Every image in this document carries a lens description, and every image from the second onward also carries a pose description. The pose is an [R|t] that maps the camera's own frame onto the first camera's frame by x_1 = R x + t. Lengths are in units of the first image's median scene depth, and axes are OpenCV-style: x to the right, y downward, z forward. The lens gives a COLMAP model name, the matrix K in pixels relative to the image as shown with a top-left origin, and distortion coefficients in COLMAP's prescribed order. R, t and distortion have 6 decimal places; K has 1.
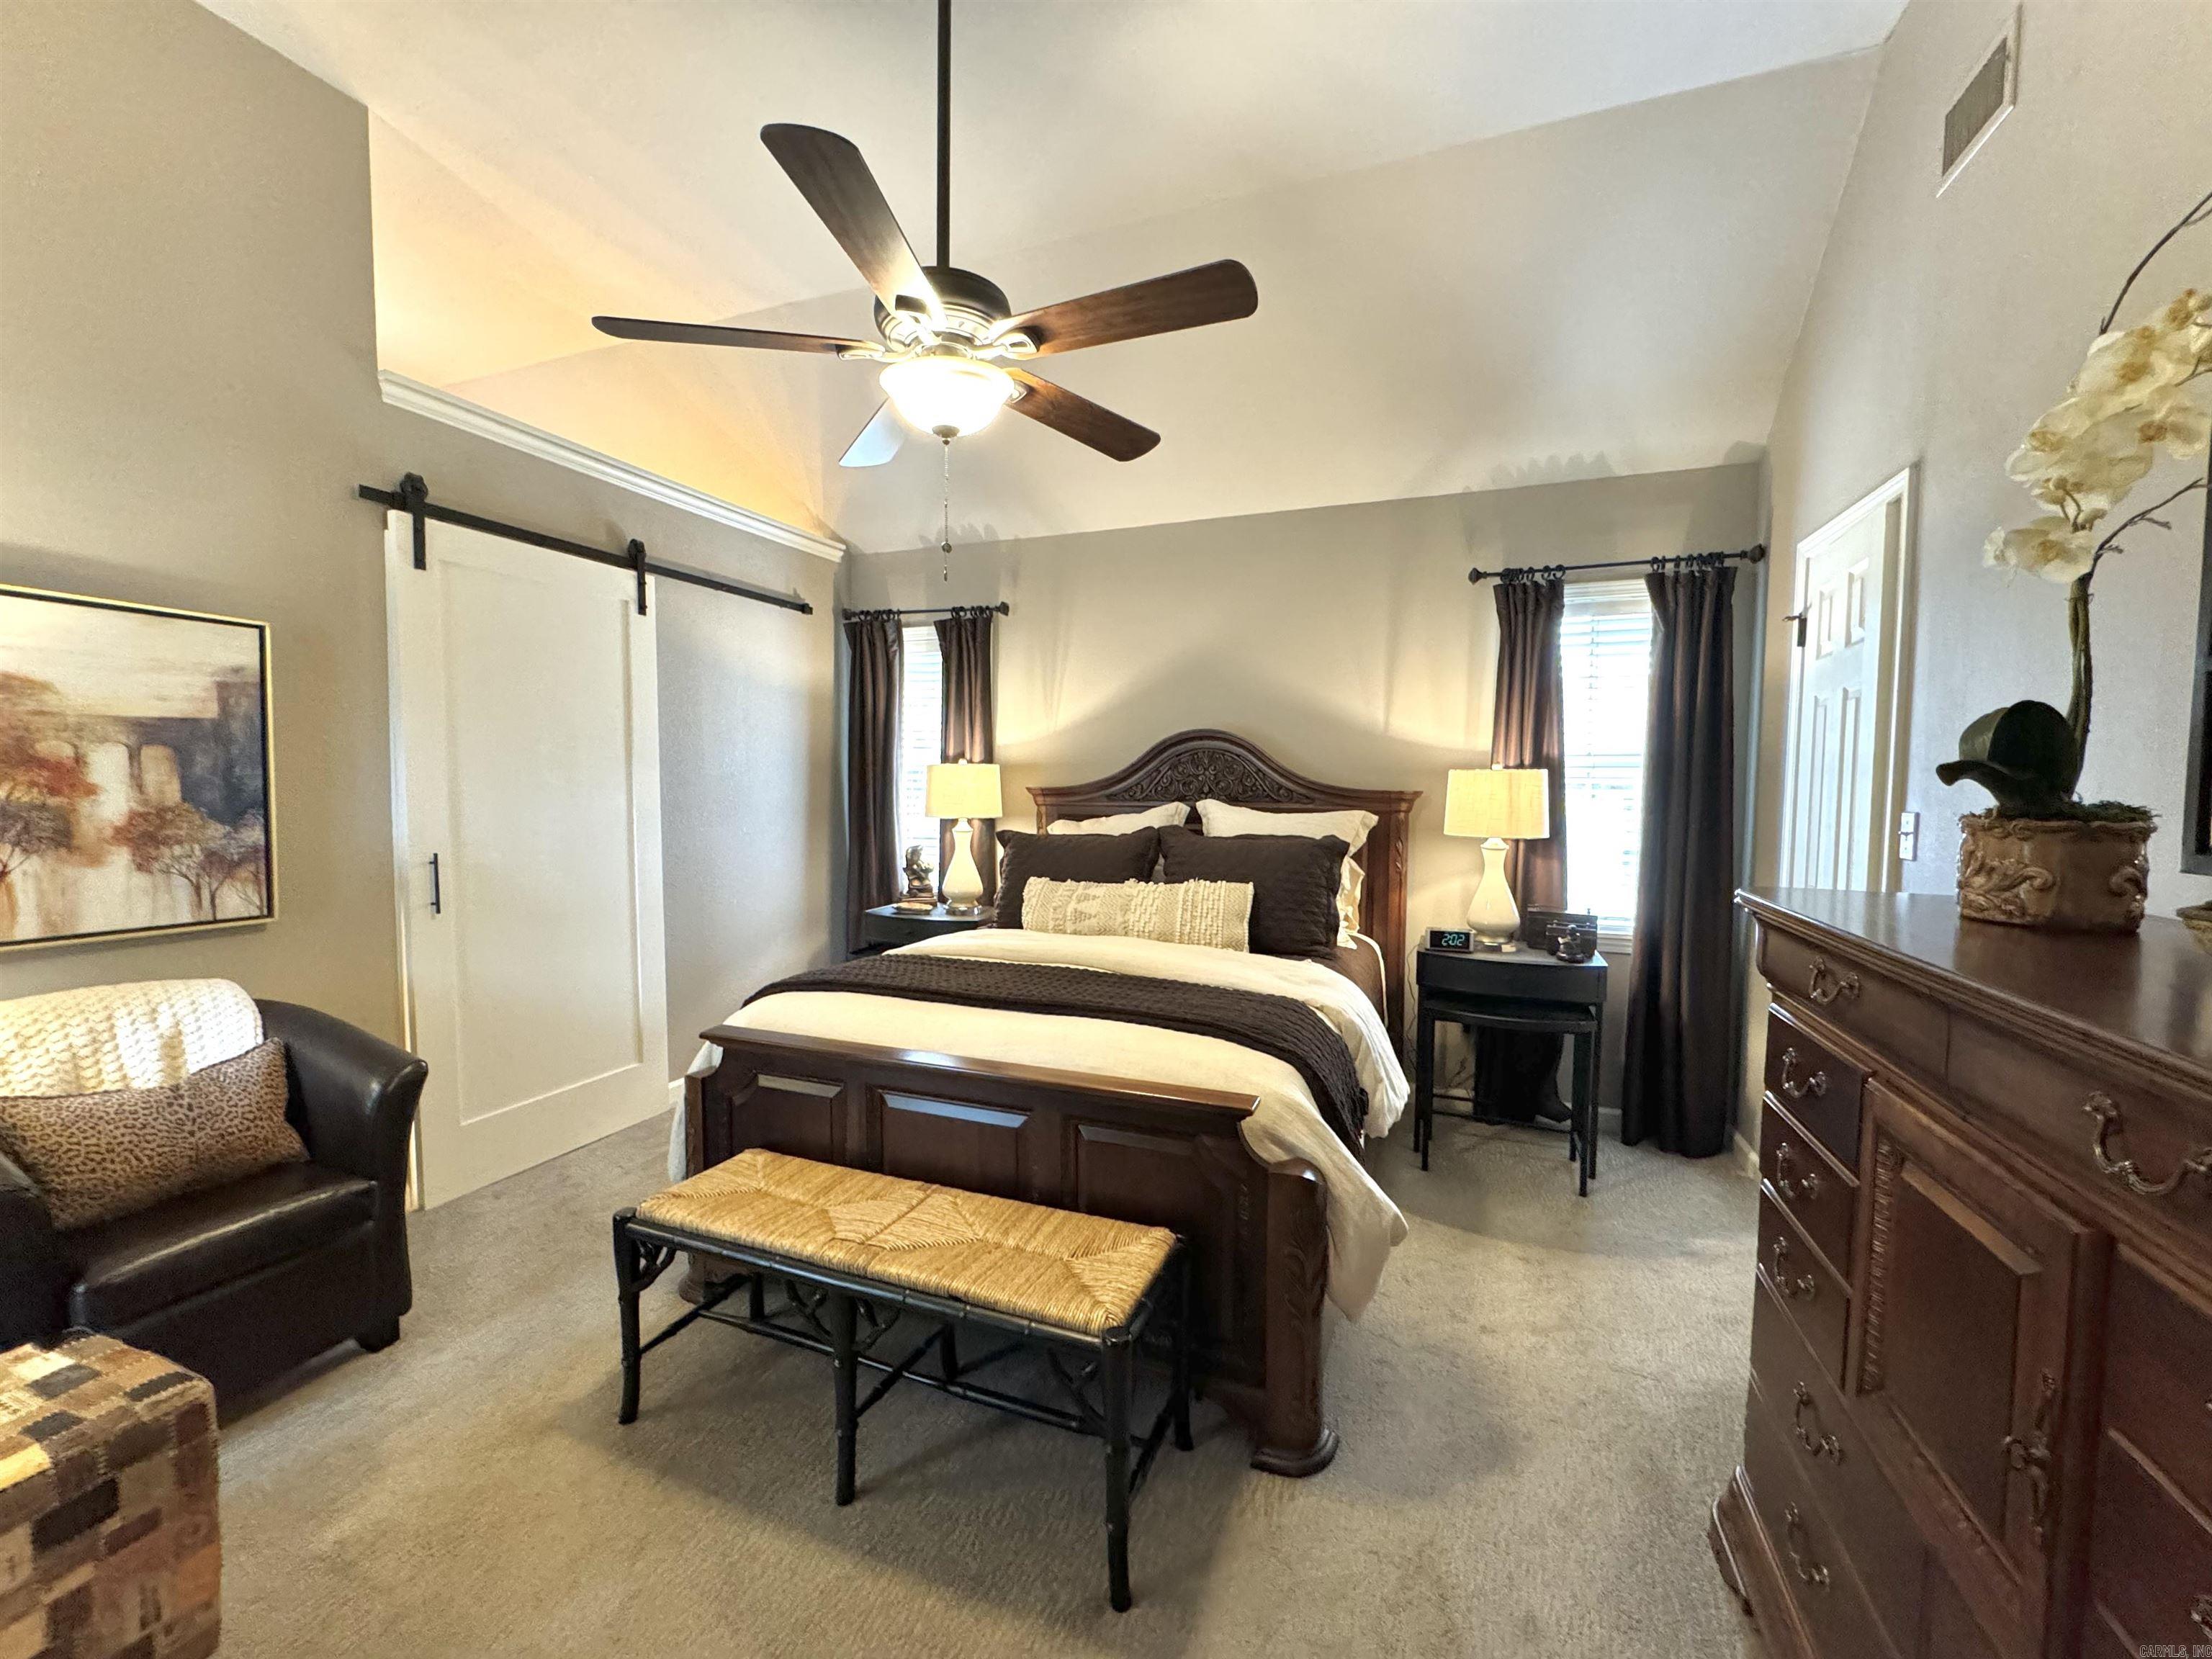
lens RADIAL K [[886.3, 0, 1105.9], [0, 886.3, 832.7], [0, 0, 1]] dist [-0.000568, -0.000181]
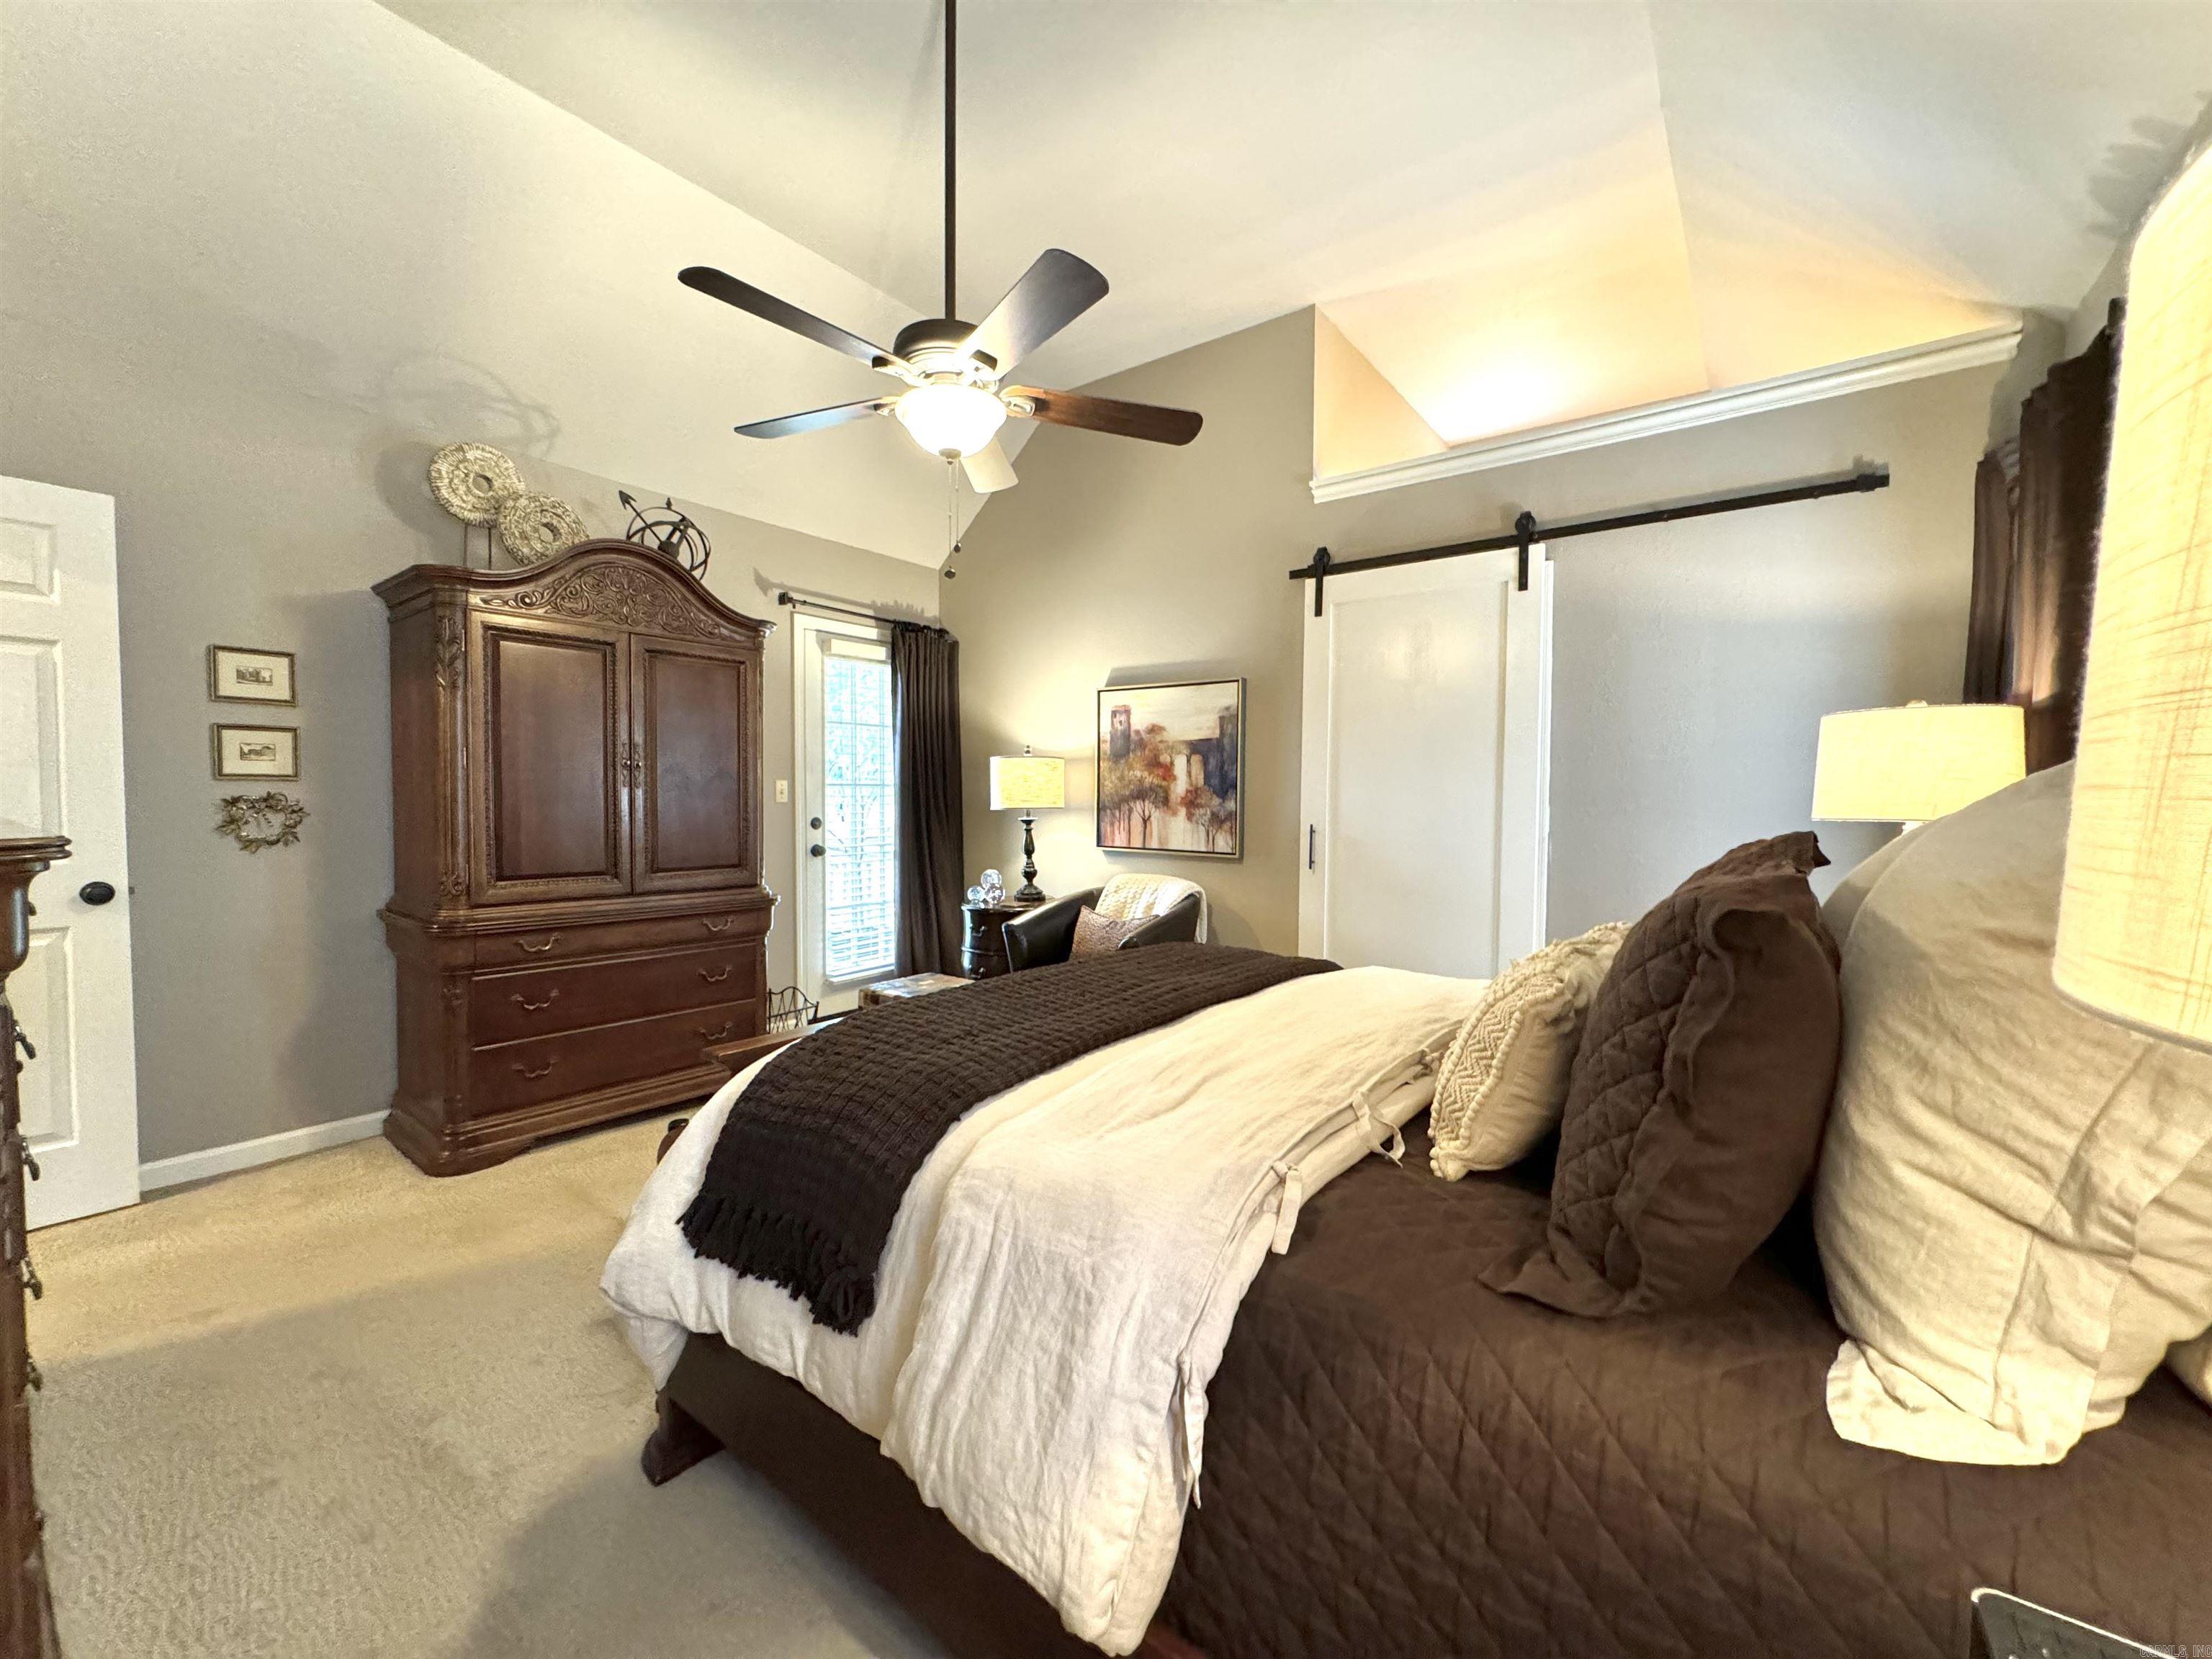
lens RADIAL K [[886.3, 0, 1104.1], [0, 886.3, 829.4], [0, 0, 1]] dist [-0.000568, -0.000181]
pose [[-0.271310, 0.029565, -0.962038, 0.516345], [-0.062942, 0.996844, 0.048385, -0.012069], [0.960432, 0.073680, -0.268593, 0.867269]]
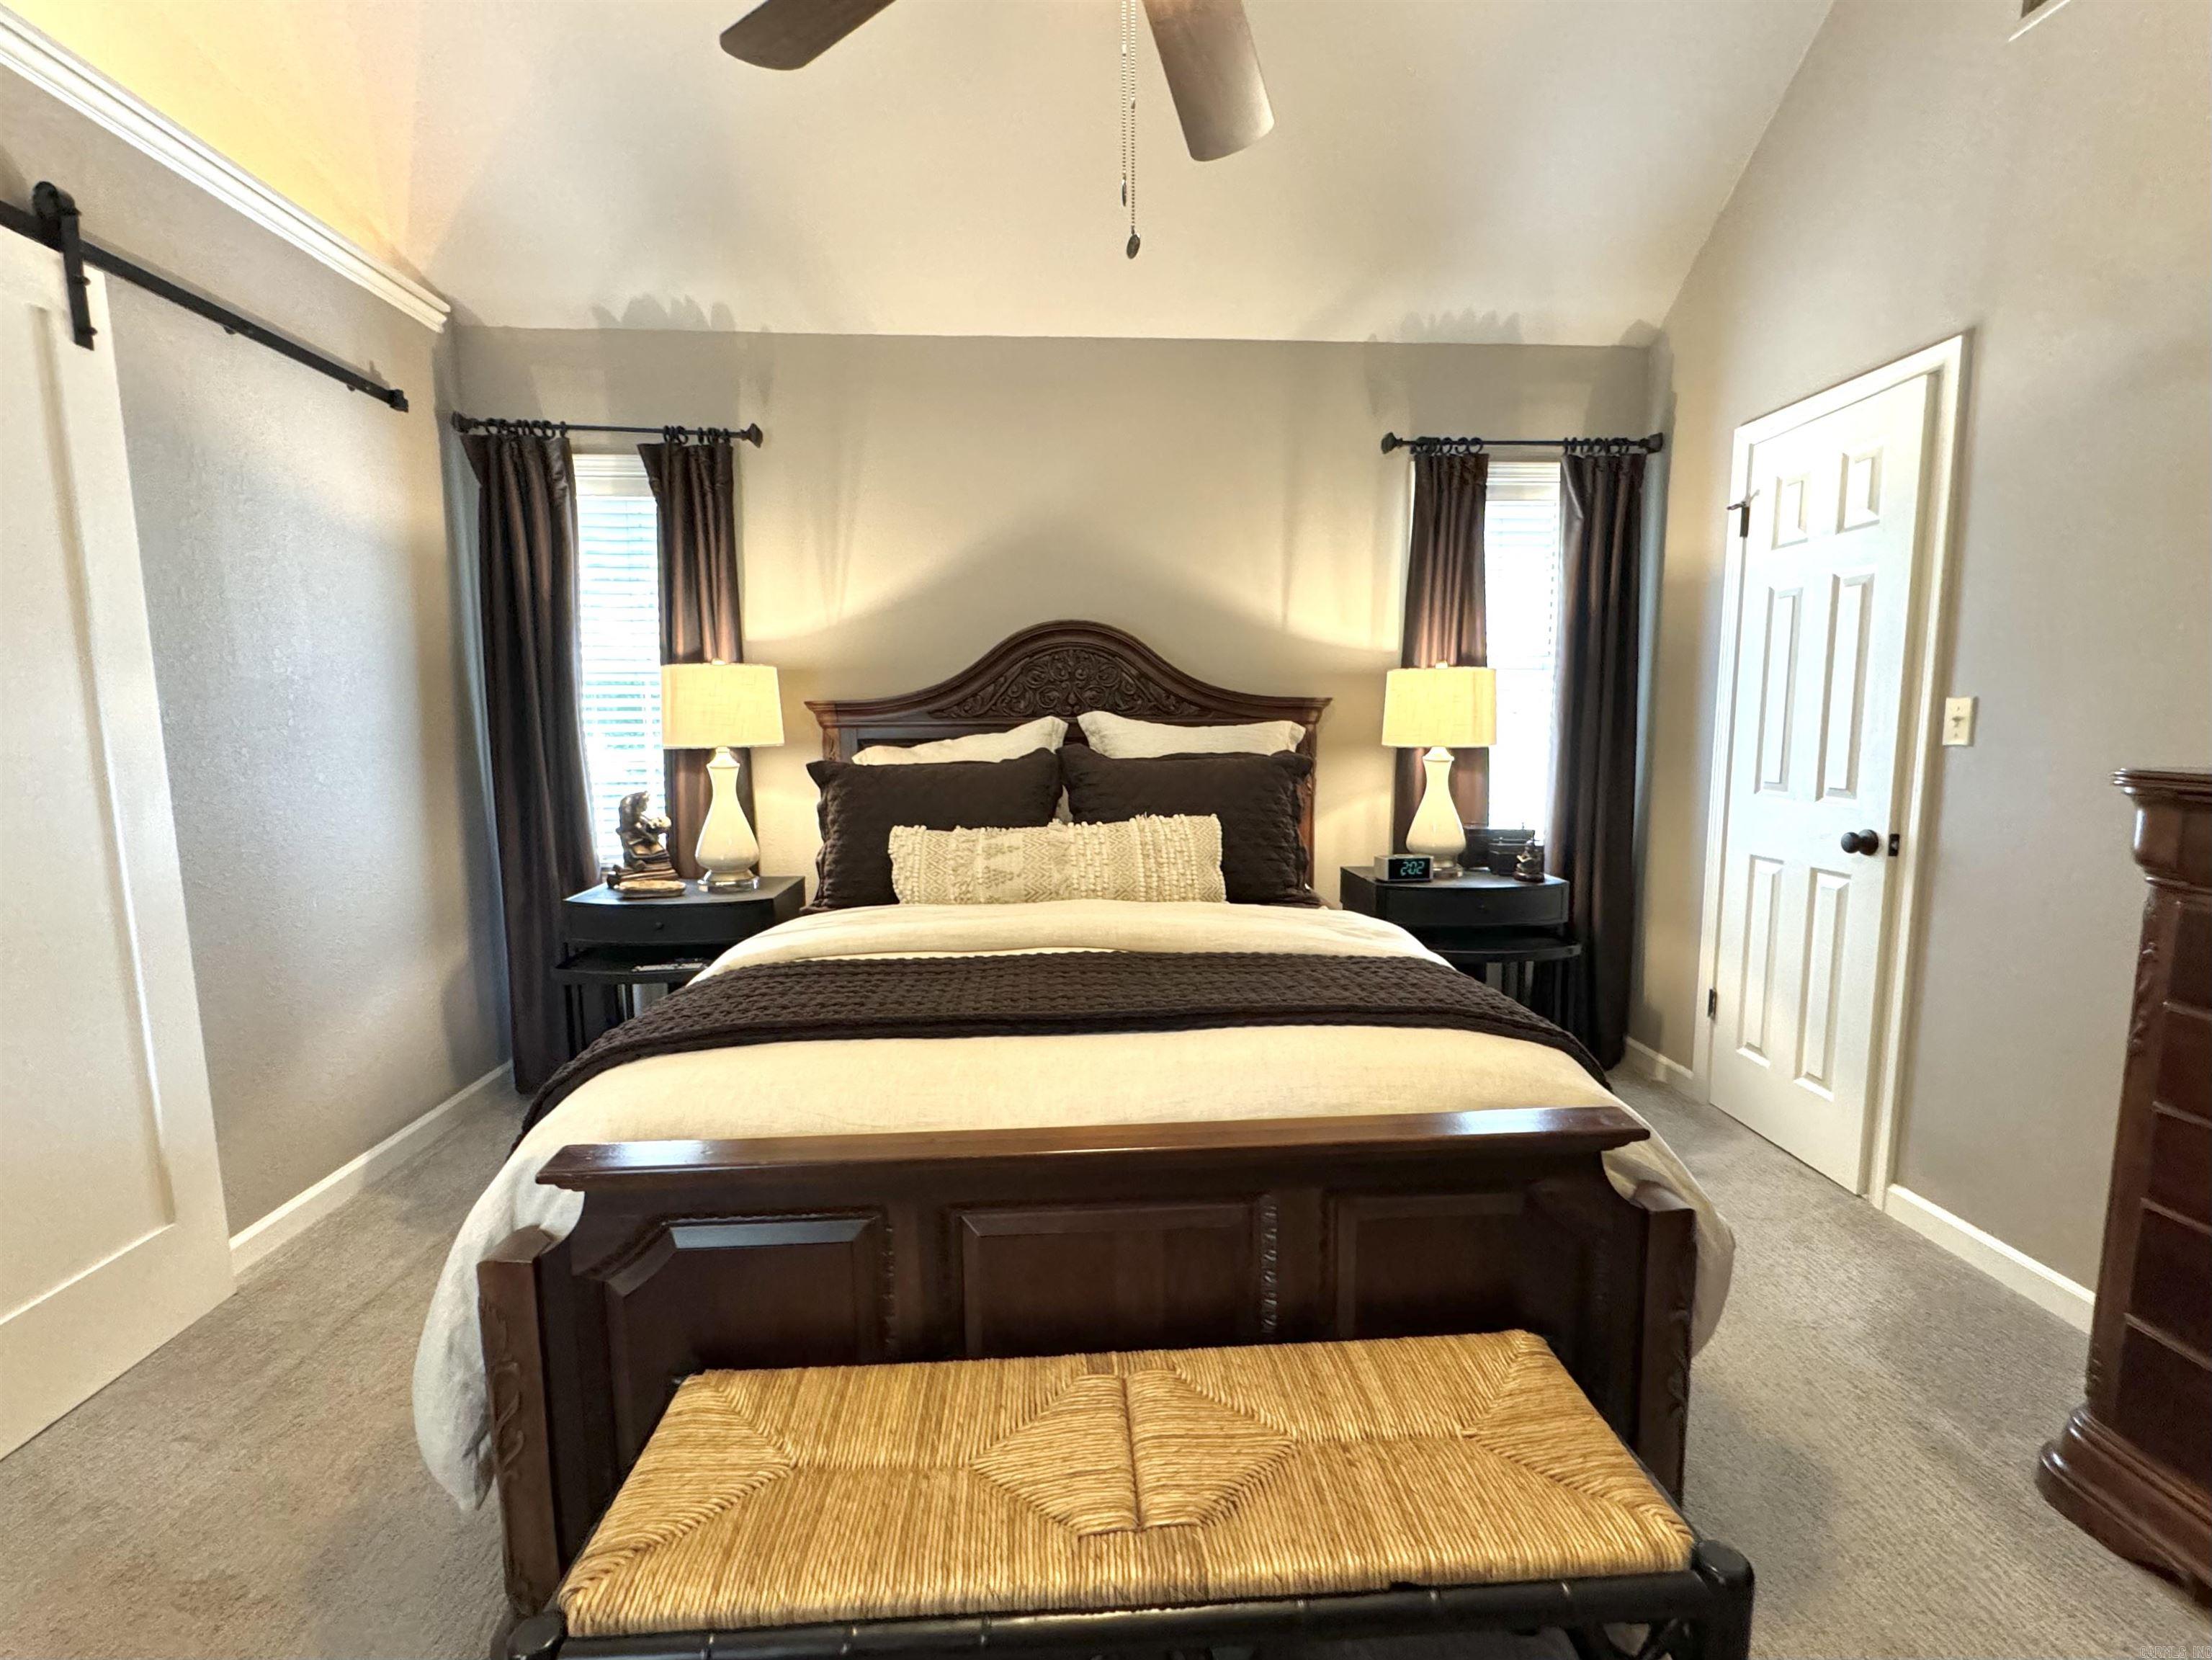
lens RADIAL K [[972.7, 0, 1111.0], [0, 972.7, 829.9], [0, 0, 1]] dist [0.000478, -0.000036]
pose [[0.905705, -0.063609, 0.419108, -0.255634], [0.039063, 0.996995, 0.066900, 0.009496], [-0.422104, -0.044220, 0.905468, 0.260160]]
